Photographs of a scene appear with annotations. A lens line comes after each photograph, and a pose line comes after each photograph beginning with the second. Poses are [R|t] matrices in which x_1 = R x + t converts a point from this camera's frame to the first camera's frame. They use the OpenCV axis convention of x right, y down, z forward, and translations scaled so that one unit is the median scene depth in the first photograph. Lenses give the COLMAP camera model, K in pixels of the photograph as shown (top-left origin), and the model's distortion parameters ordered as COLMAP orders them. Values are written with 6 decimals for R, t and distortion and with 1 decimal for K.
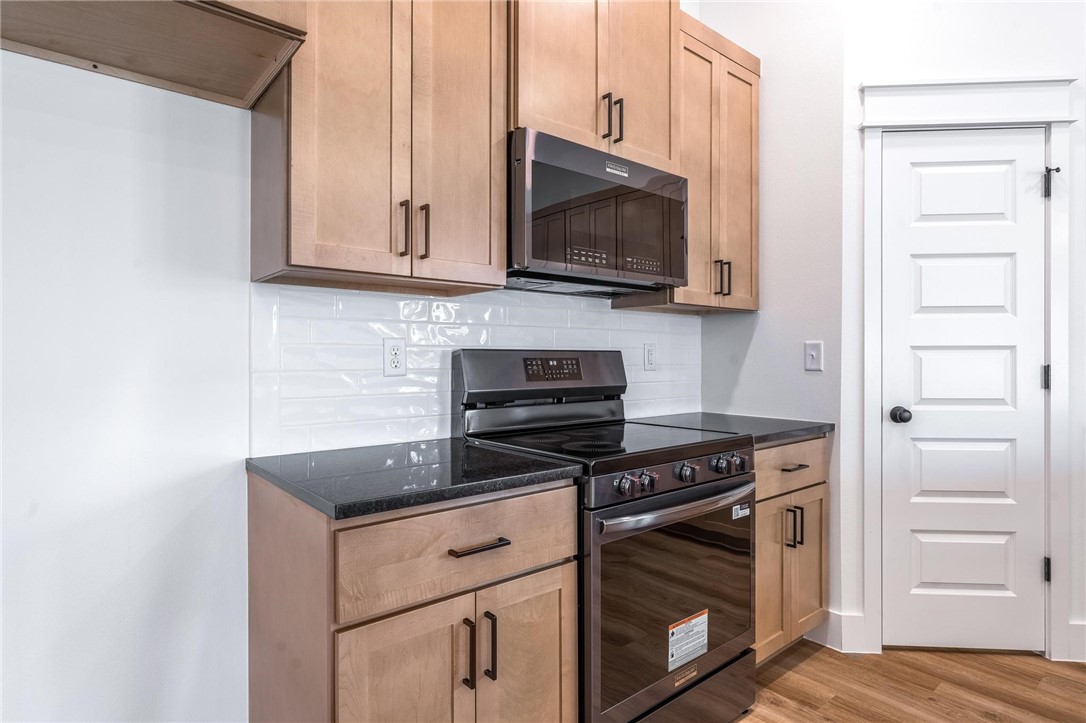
lens RADIAL K [[585.0, 0, 547.6], [0, 585.0, 356.6], [0, 0, 1]] dist [-0.001360, 0.000054]
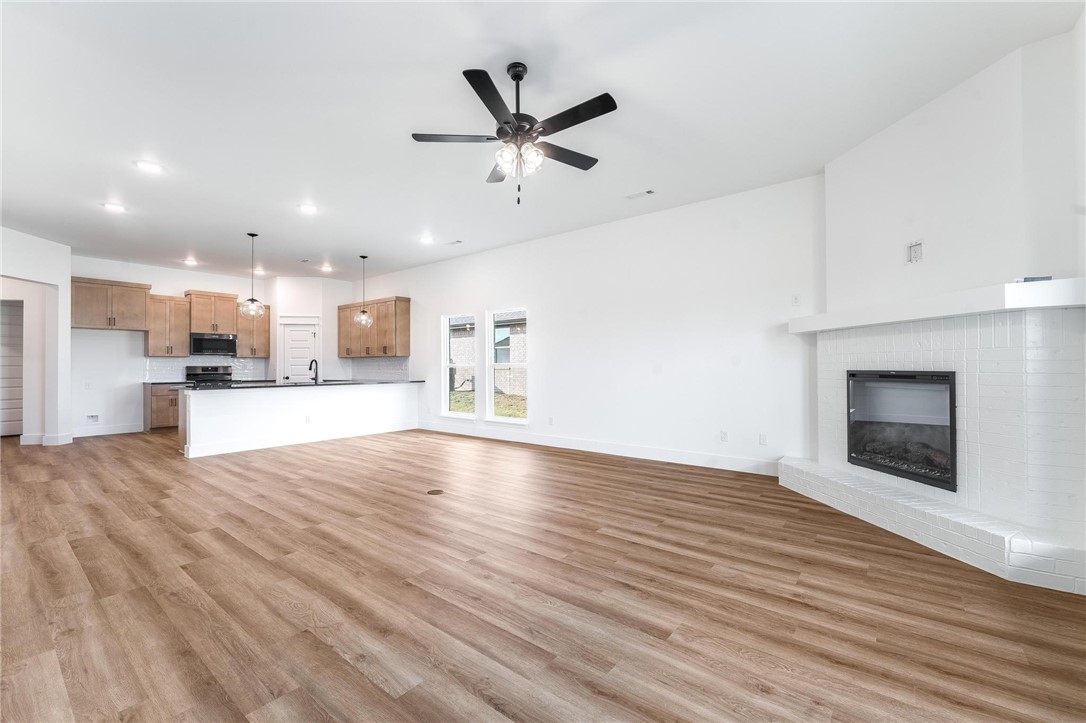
lens RADIAL K [[446.0, 0, 542.1], [0, 446.0, 363.7], [0, 0, 1]] dist [-0.003167, 0.000340]
pose [[0.980544, -0.004149, 0.196256, 2.342049], [0.005204, 0.999975, -0.004863, 0.003130], [-0.196231, 0.005790, 0.980541, -3.867217]]
